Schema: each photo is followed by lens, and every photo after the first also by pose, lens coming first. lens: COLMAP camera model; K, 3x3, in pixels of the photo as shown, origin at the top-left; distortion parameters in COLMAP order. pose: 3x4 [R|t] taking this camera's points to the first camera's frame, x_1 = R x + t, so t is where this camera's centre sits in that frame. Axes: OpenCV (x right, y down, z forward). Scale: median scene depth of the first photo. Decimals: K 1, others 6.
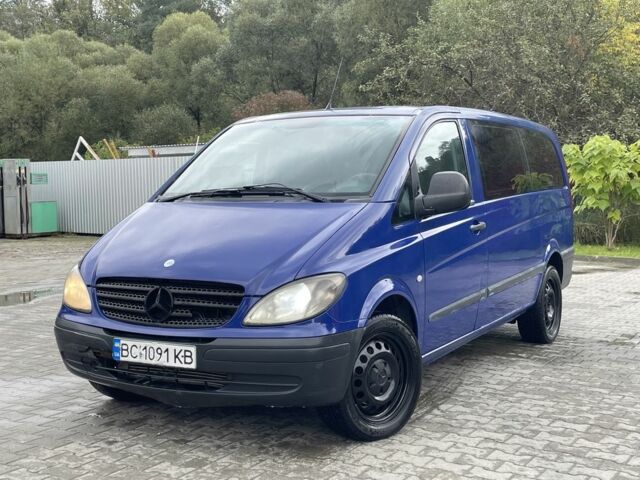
lens RADIAL K [[860.2, 0, 320.0], [0, 860.2, 240.0], [0, 0, 1]] dist [0.140241, -0.281283]
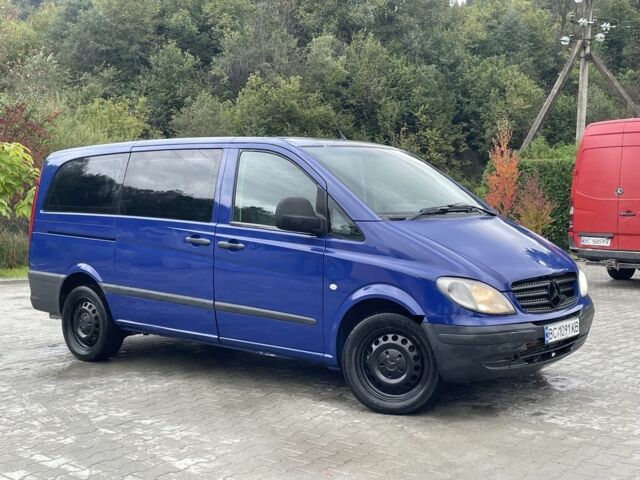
lens RADIAL K [[860.0, 0, 325.6], [0, 860.0, 242.8], [0, 0, 1]] dist [0.145038, -0.306189]
pose [[0.179253, -0.043891, 0.982823, -1.378264], [0.070961, 0.996979, 0.031580, -0.061787], [-0.981240, 0.064082, 0.181826, 0.982657]]
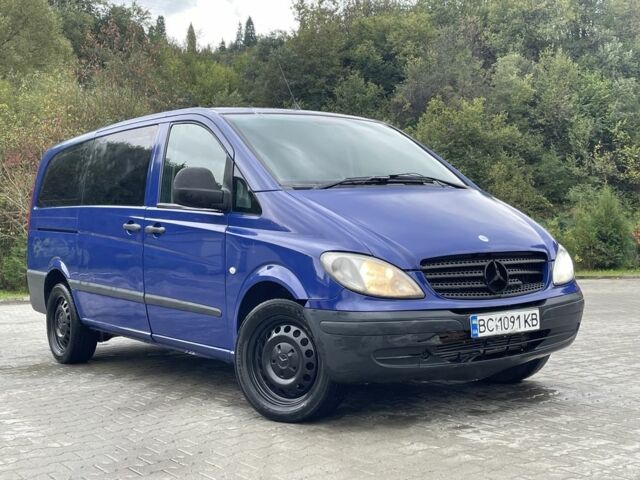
lens RADIAL K [[860.0, 0, 325.6], [0, 860.0, 242.8], [0, 0, 1]] dist [0.145038, -0.306189]
pose [[0.406686, -0.013100, 0.913474, -1.091678], [0.083284, 0.996265, -0.022792, 0.036149], [-0.909764, 0.085347, 0.406258, 0.682311]]
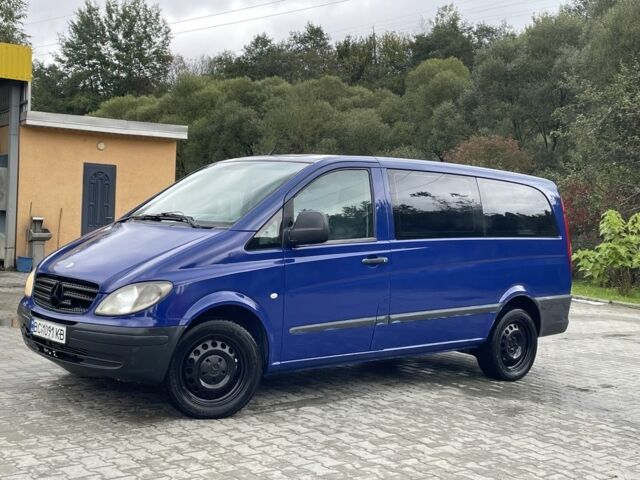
lens RADIAL K [[859.1, 0, 310.9], [0, 859.1, 239.2], [0, 0, 1]] dist [0.147368, -0.308143]
pose [[0.942056, 0.065728, -0.328953, 0.560155], [-0.081054, 0.996161, -0.033080, 0.000910], [0.325515, 0.057826, 0.943767, -0.135573]]
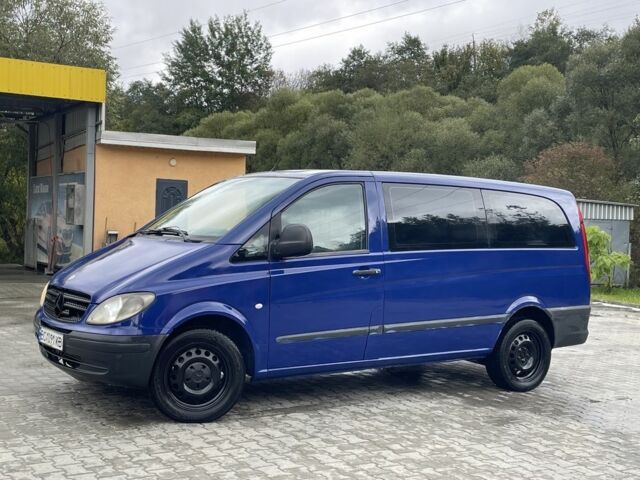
lens RADIAL K [[859.5, 0, 318.4], [0, 859.5, 238.8], [0, 0, 1]] dist [0.144667, -0.305122]
pose [[0.898933, 0.053923, -0.434756, 0.744048], [-0.077733, 0.996282, -0.037157, -0.014141], [0.431136, 0.067196, 0.899782, -0.115294]]
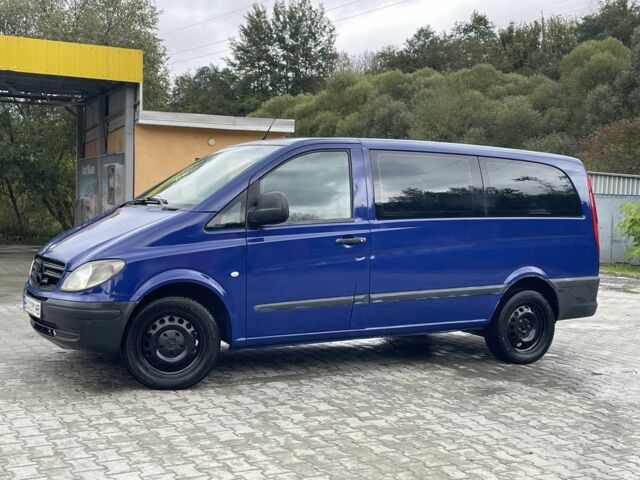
lens RADIAL K [[860.0, 0, 325.6], [0, 860.0, 242.8], [0, 0, 1]] dist [0.145038, -0.306189]
pose [[0.865376, 0.059676, -0.497557, 0.857836], [-0.073778, 0.997237, -0.008711, 0.000120], [0.495663, 0.044247, 0.867387, -0.032401]]
